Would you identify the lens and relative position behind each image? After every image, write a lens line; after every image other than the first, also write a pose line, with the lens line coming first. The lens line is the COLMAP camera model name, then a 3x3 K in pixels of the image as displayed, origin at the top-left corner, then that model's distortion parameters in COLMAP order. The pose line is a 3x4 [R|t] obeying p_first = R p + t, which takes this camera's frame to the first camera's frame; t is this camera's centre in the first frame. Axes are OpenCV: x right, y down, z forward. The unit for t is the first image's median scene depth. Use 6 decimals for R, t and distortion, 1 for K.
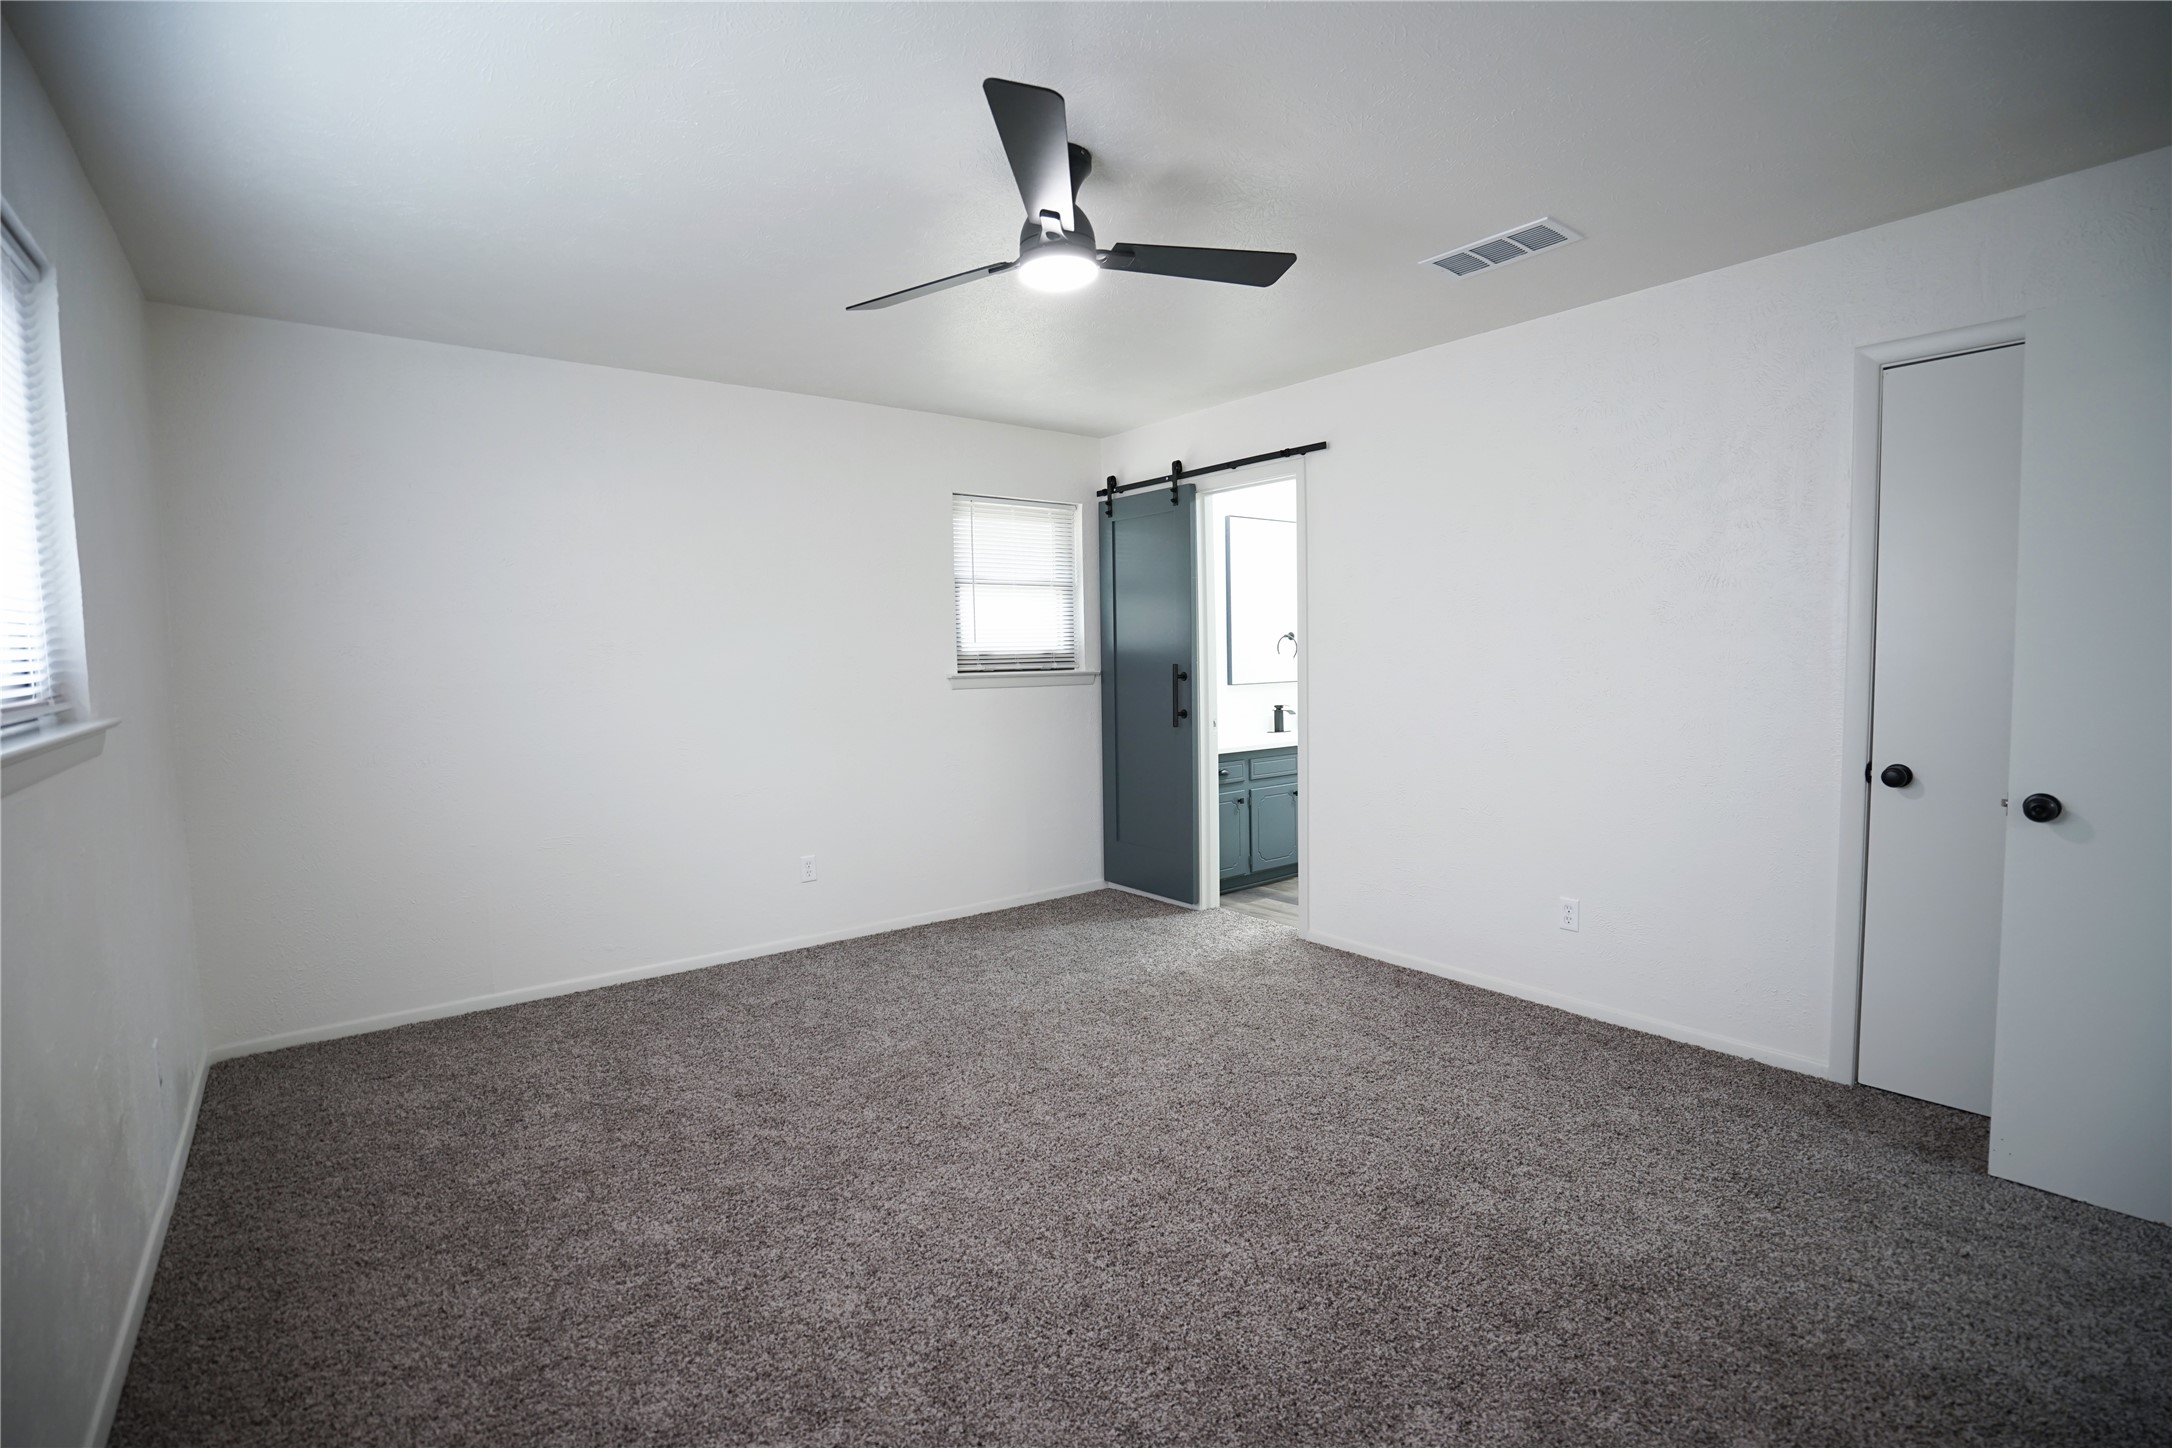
lens RADIAL K [[1001.5, 0, 1074.4], [0, 1001.5, 726.1], [0, 0, 1]] dist [-0.058481, 0.024449]
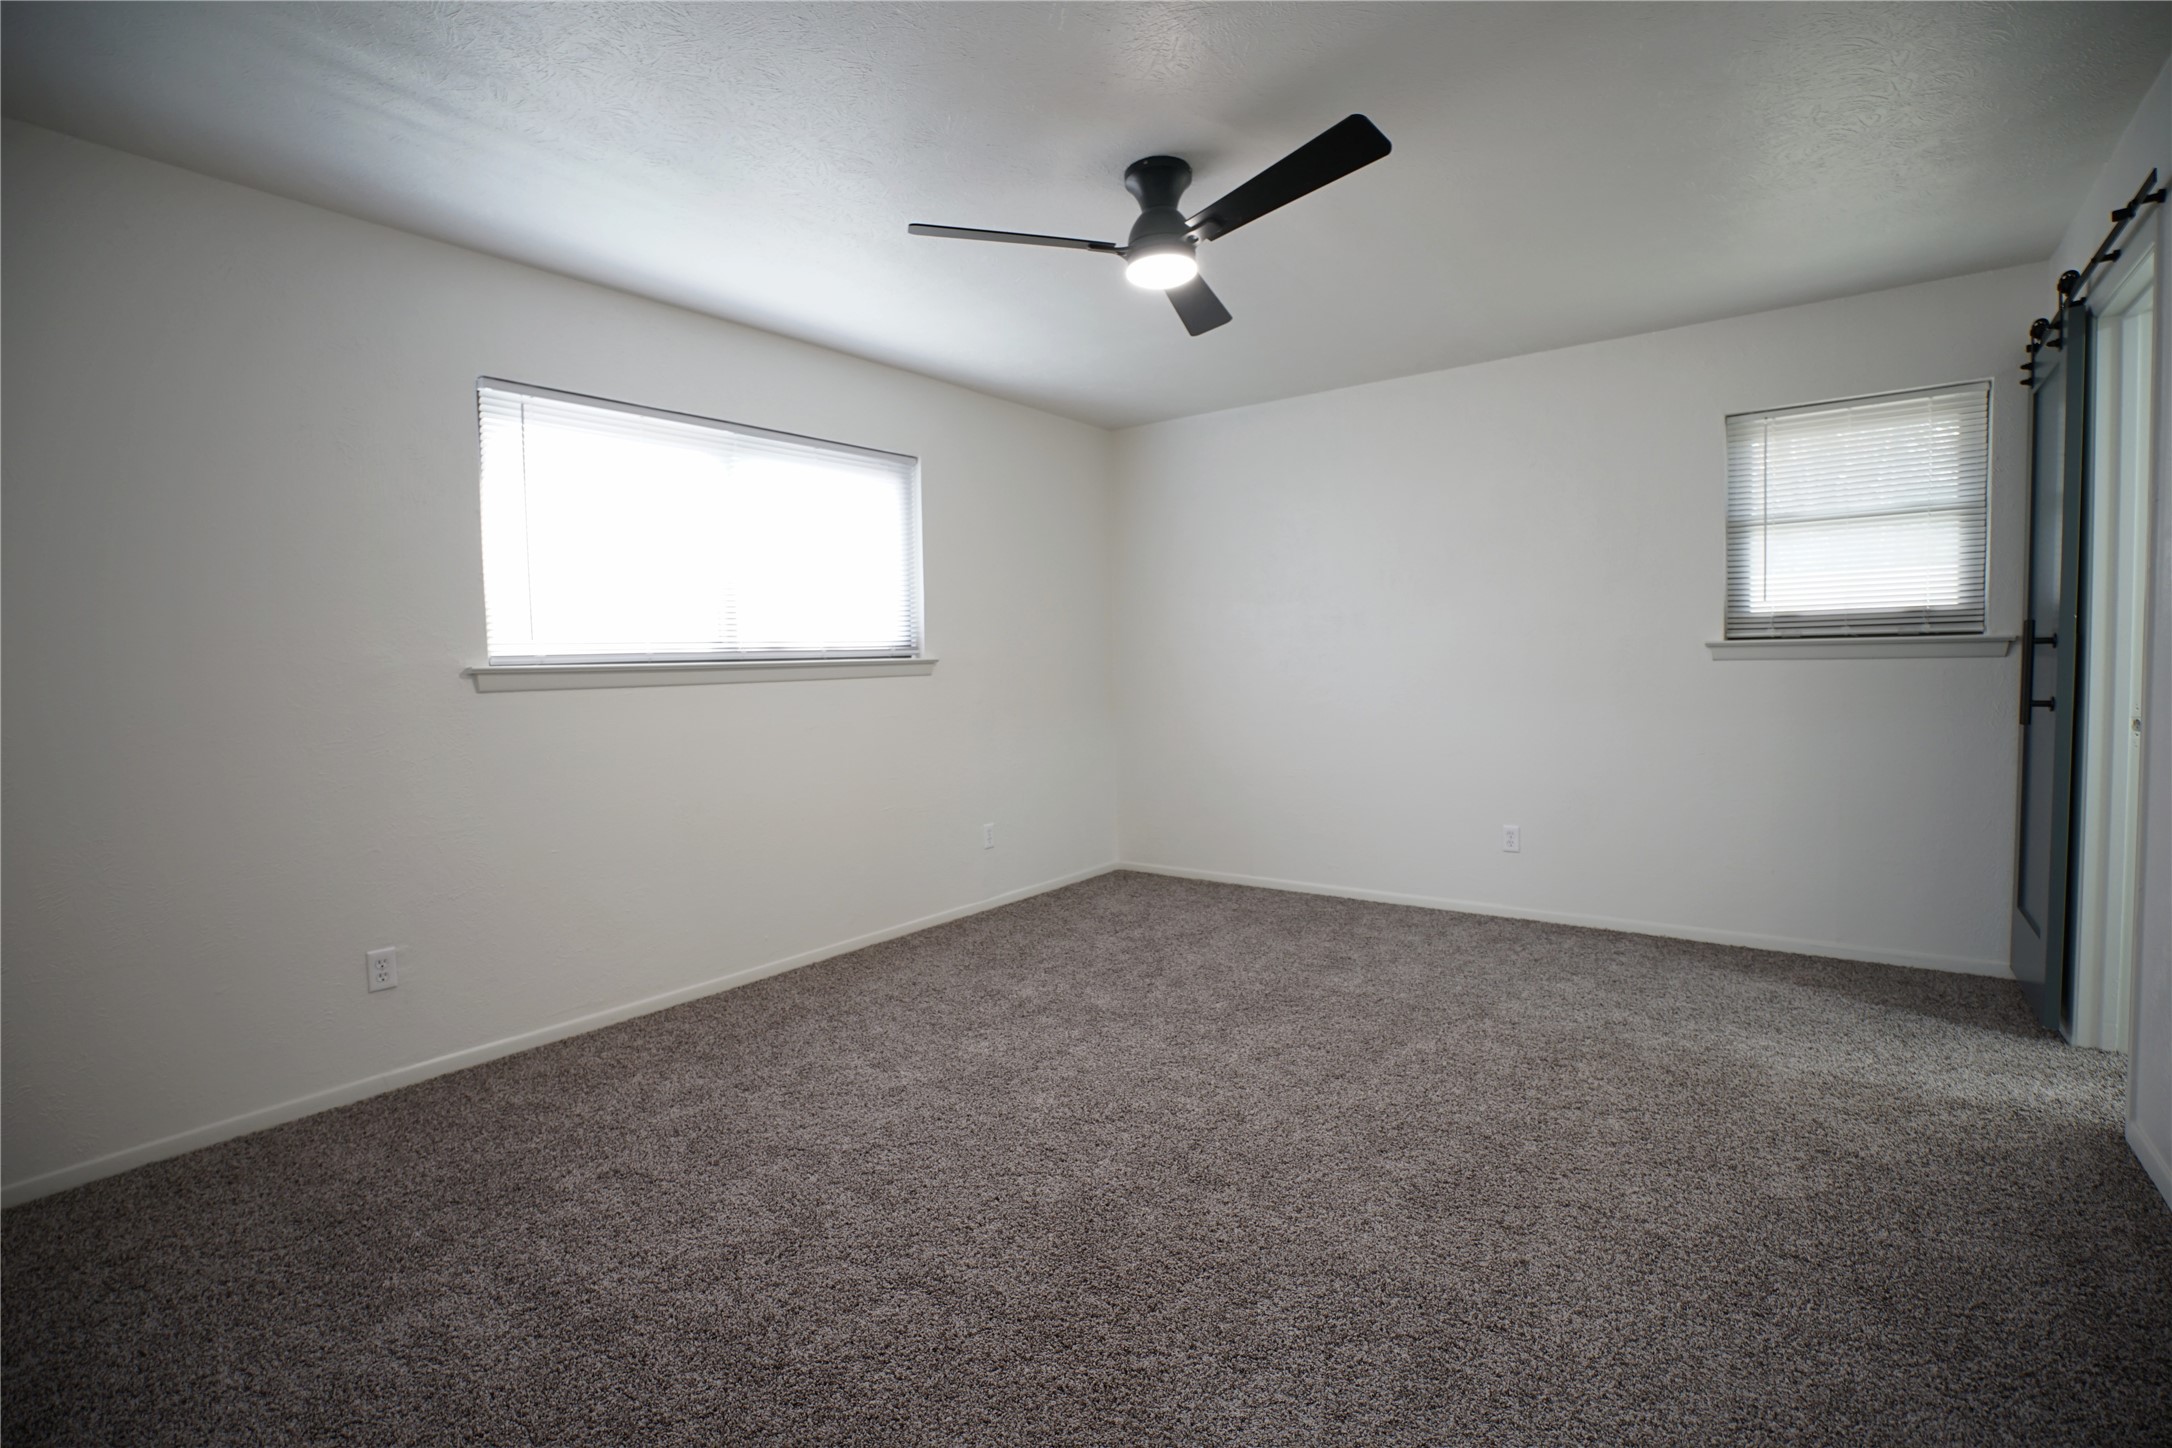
lens RADIAL K [[1001.5, 0, 1074.4], [0, 1001.5, 726.1], [0, 0, 1]] dist [-0.058481, 0.024449]
pose [[0.271631, 0.070472, -0.959818, 0.497812], [-0.056956, 0.996745, 0.057064, 0.000911], [0.960715, 0.039167, 0.274760, 0.285462]]
